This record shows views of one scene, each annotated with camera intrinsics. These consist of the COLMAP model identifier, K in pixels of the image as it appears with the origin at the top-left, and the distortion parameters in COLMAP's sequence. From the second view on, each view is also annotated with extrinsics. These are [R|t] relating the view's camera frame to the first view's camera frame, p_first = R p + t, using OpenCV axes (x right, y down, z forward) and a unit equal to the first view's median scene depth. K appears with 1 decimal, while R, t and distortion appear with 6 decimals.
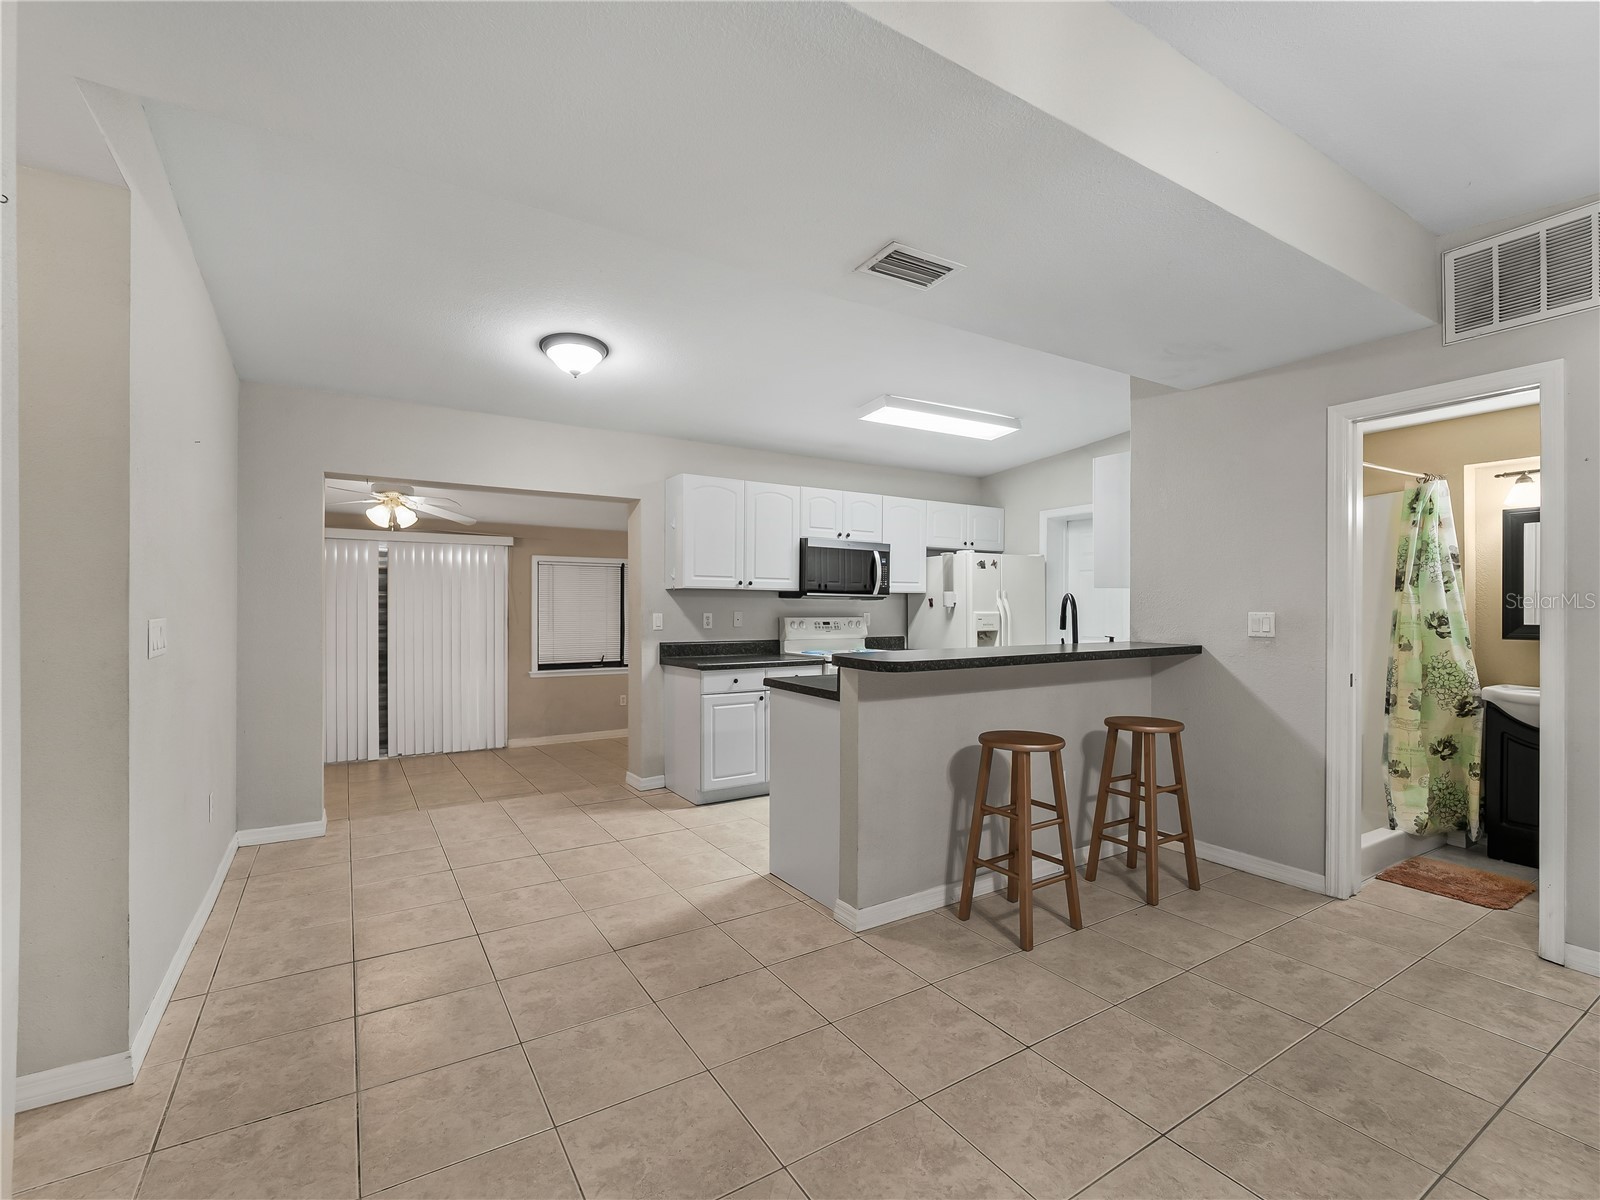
lens RADIAL K [[731.0, 0, 810.1], [0, 731.0, 608.0], [0, 0, 1]] dist [0.000908, -0.003182]
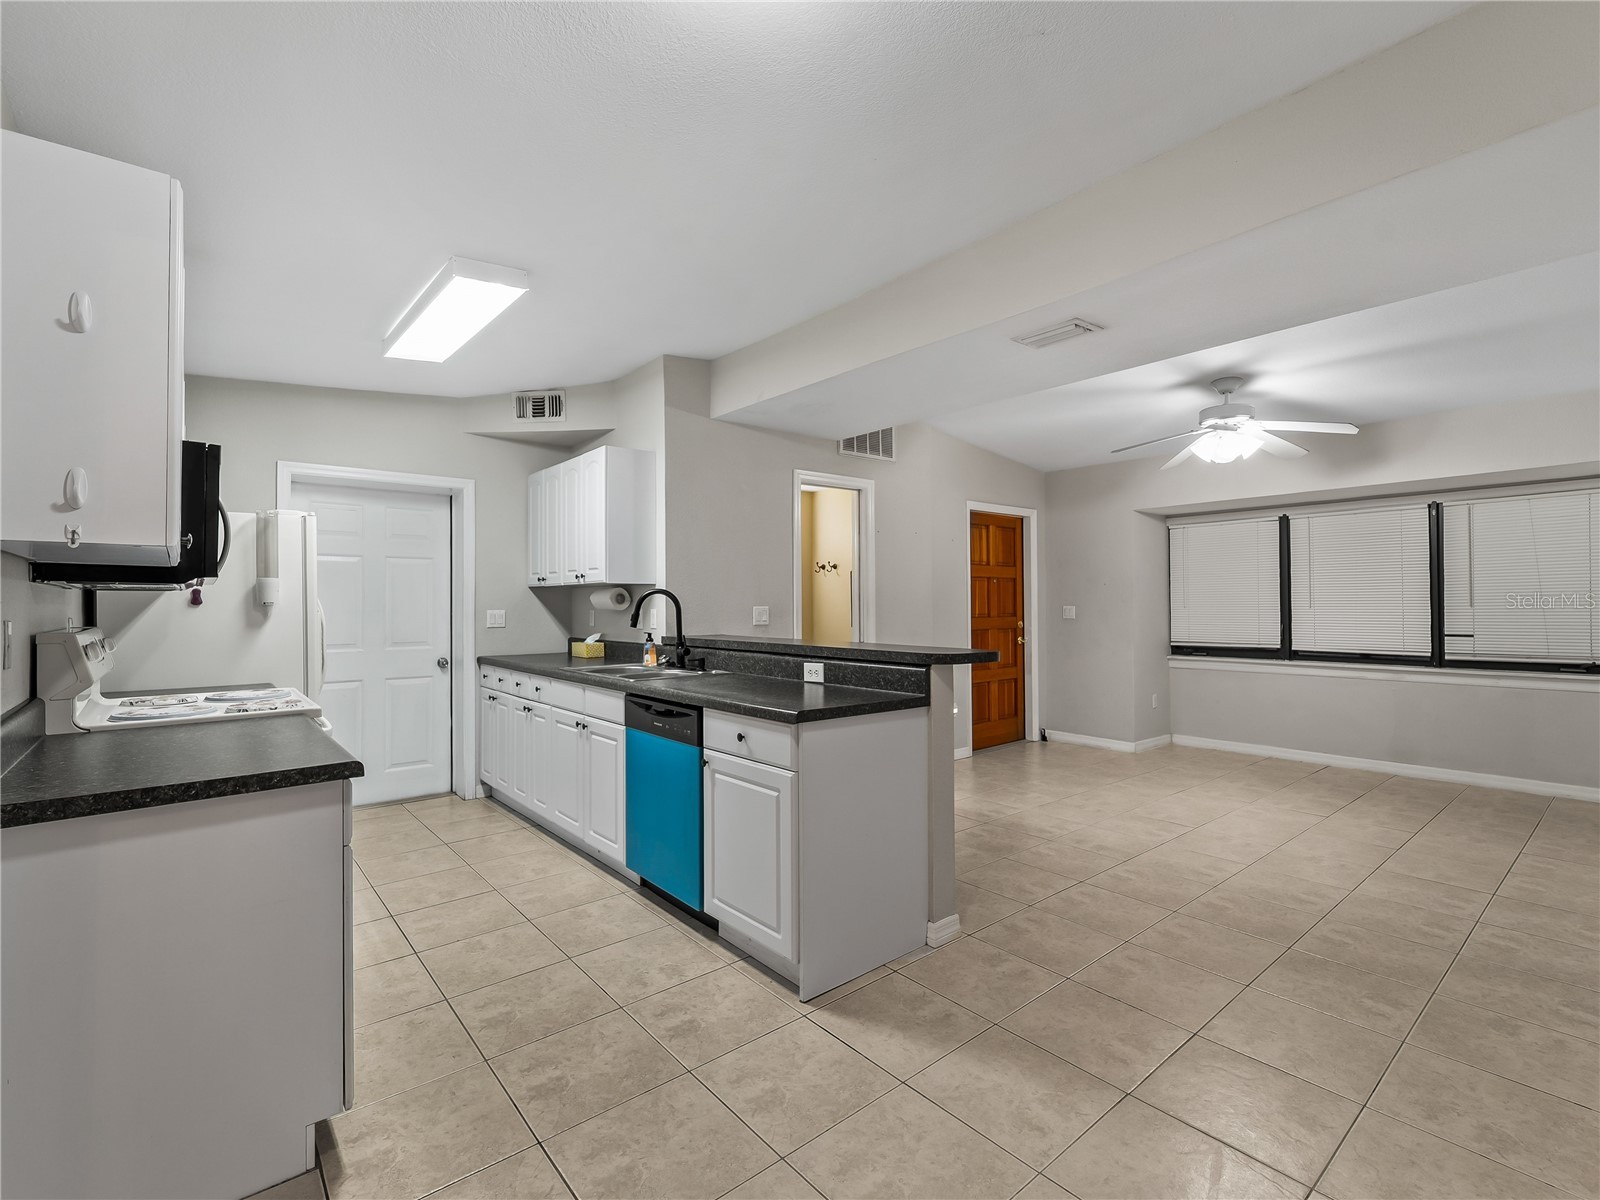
lens RADIAL K [[731.0, 0, 800.6], [0, 731.0, 597.4], [0, 0, 1]] dist [0.000908, -0.003182]
pose [[-0.127847, 0.007349, 0.991767, -0.651730], [0.005184, 0.999964, -0.006741, -0.002015], [-0.991780, 0.004280, -0.127880, 0.986299]]
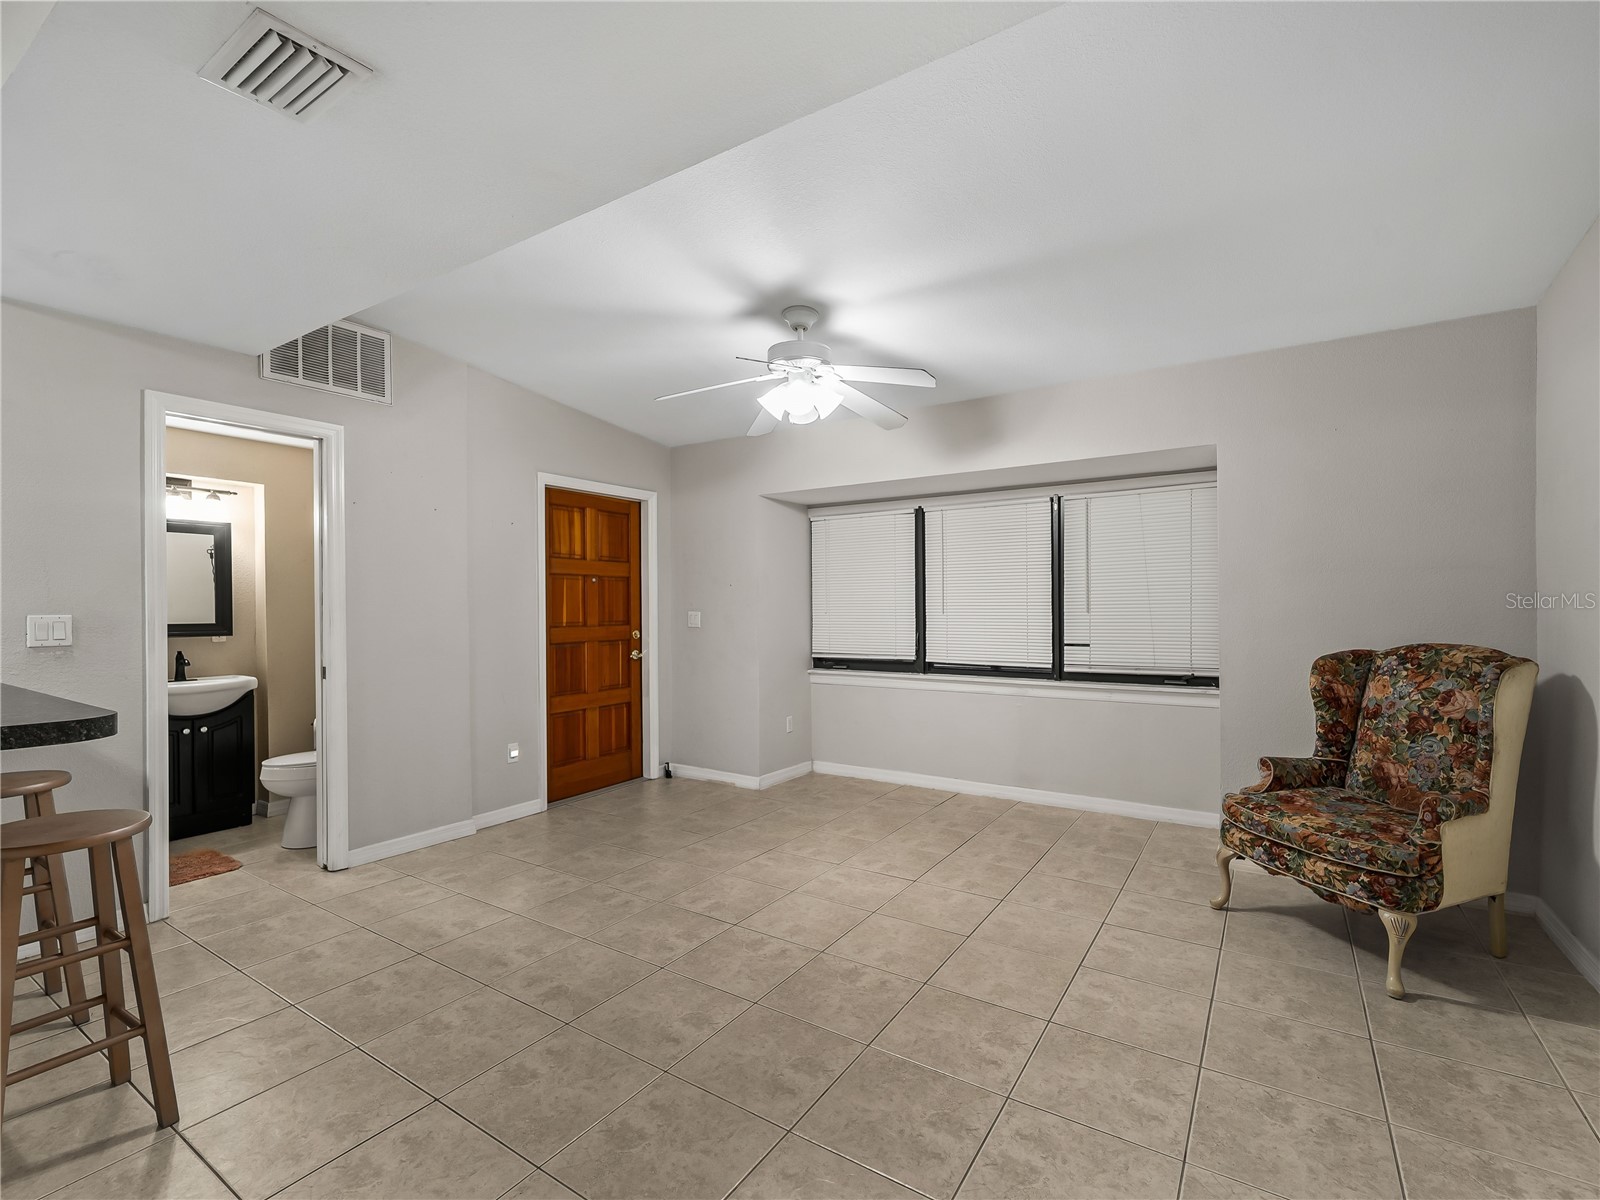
lens RADIAL K [[731.0, 0, 801.2], [0, 731.0, 597.3], [0, 0, 1]] dist [0.000908, -0.003182]
pose [[-0.407937, 0.012341, 0.912927, -0.386767], [0.005051, 0.999924, -0.011261, -0.000295], [-0.912996, 0.000017, -0.407968, 0.521654]]
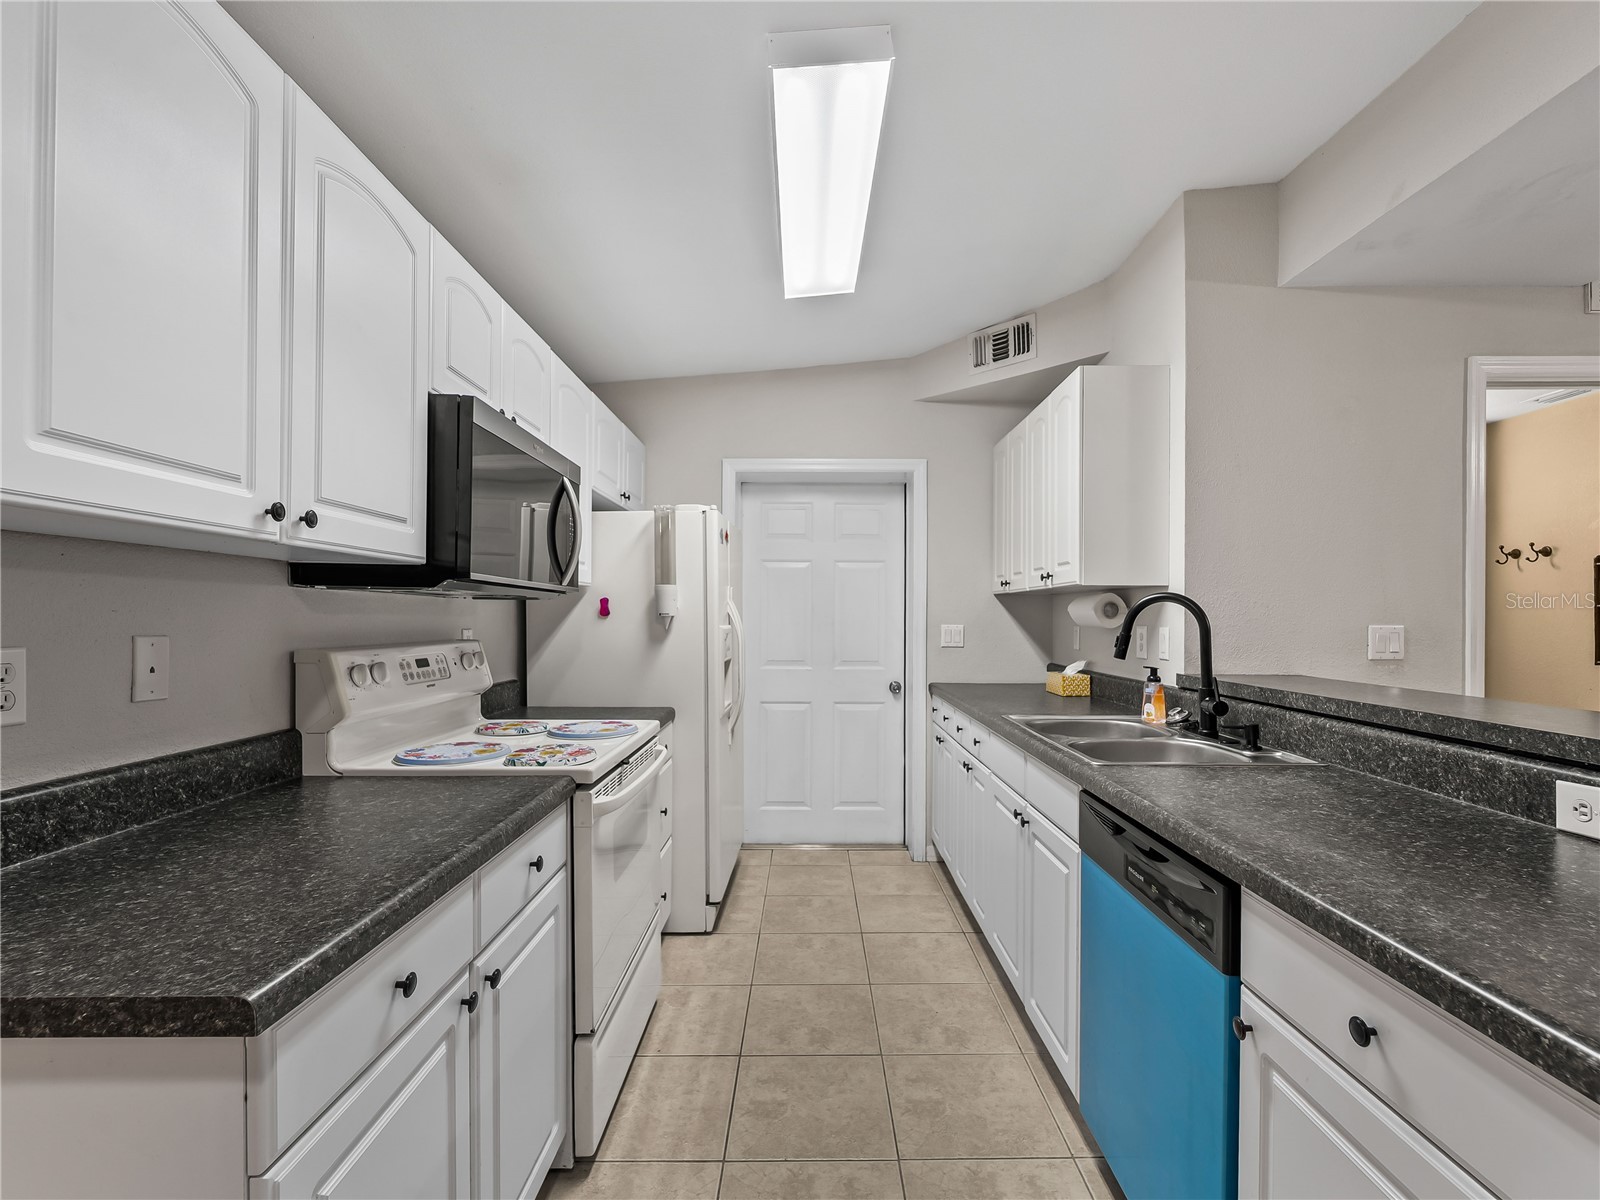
lens RADIAL K [[731.0, 0, 811.3], [0, 731.0, 620.0], [0, 0, 1]] dist [0.000908, -0.003182]
pose [[0.537306, -0.004394, 0.843376, -0.260146], [-0.001202, 0.999981, 0.005976, -0.003021], [-0.843387, -0.004224, 0.537291, 0.978341]]
